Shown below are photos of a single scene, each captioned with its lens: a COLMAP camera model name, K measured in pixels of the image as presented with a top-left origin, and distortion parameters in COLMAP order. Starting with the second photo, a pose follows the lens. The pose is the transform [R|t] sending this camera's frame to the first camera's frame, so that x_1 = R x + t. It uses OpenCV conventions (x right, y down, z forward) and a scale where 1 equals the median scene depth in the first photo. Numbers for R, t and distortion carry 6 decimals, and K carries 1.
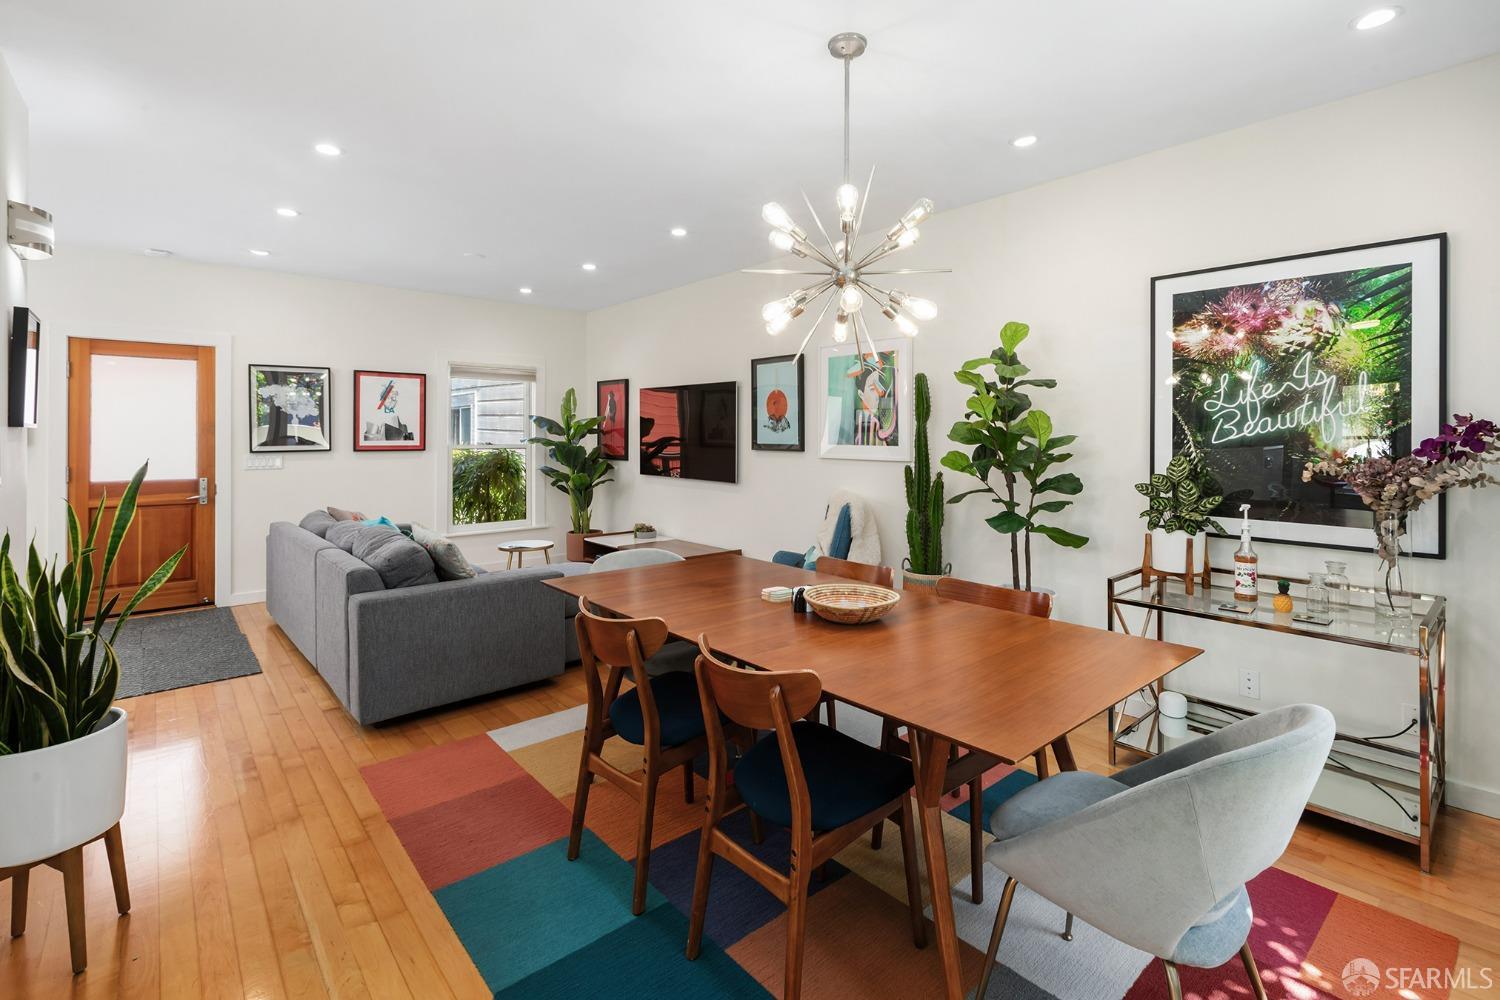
lens RADIAL K [[707.0, 0, 747.3], [0, 707.0, 433.9], [0, 0, 1]] dist [-0.000660, 0.000307]
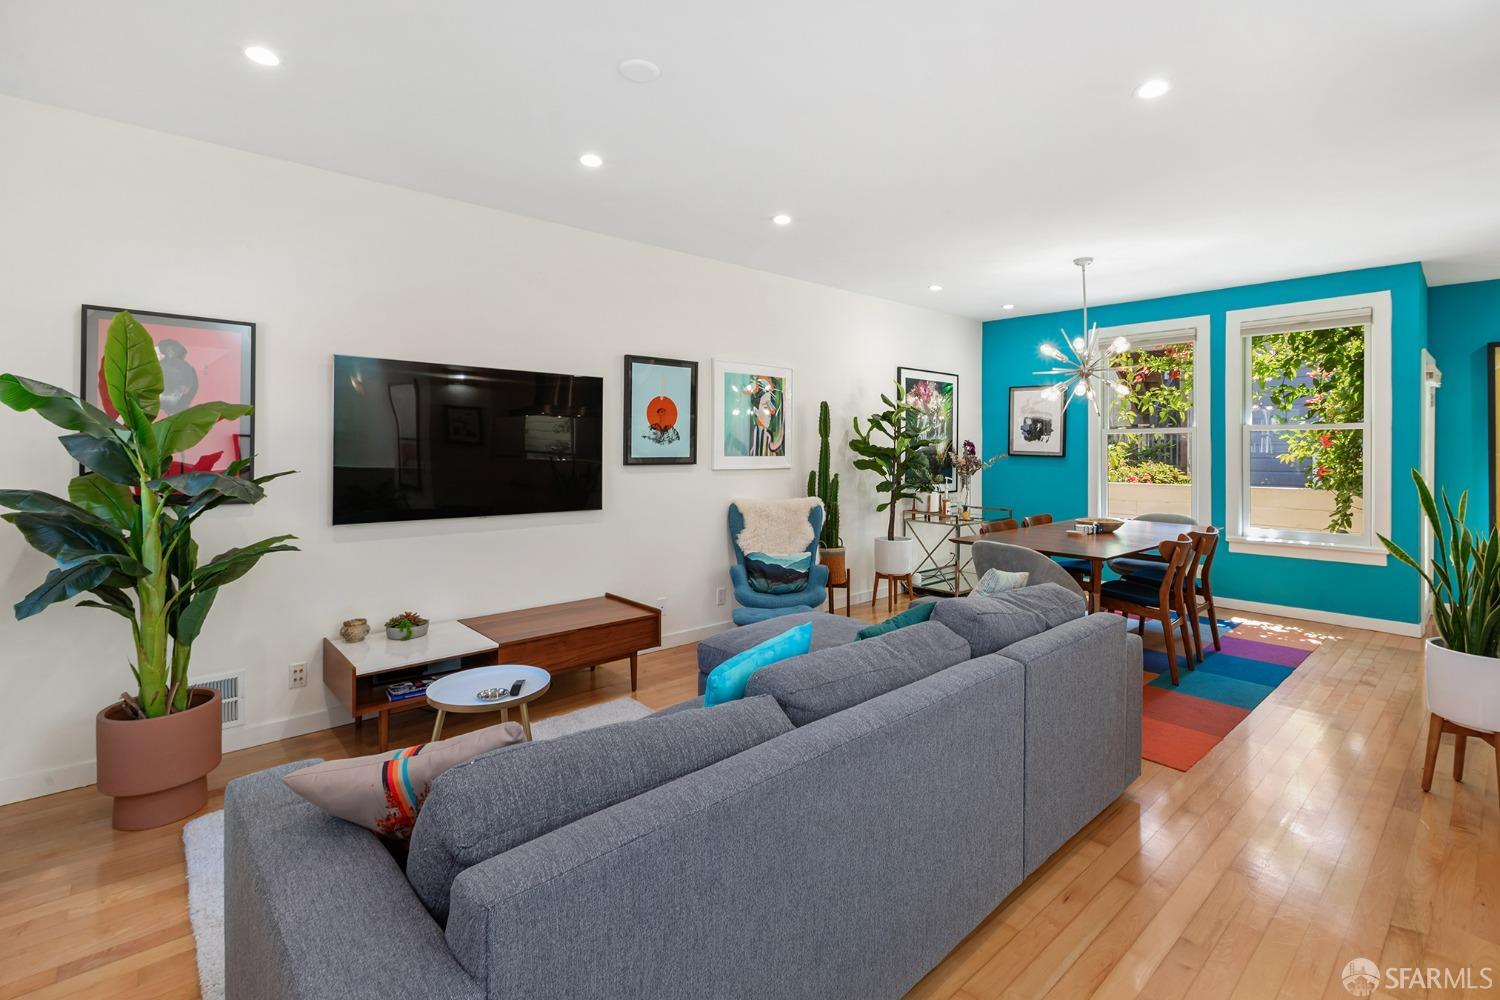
lens RADIAL K [[697.5, 0, 776.8], [0, 697.5, 455.6], [0, 0, 1]] dist [0.000354, 0.000389]
pose [[-0.053045, -0.010547, 0.998536, -0.827990], [-0.000501, 0.999944, 0.010536, 0.002916], [-0.998592, 0.000059, -0.053048, 0.891339]]
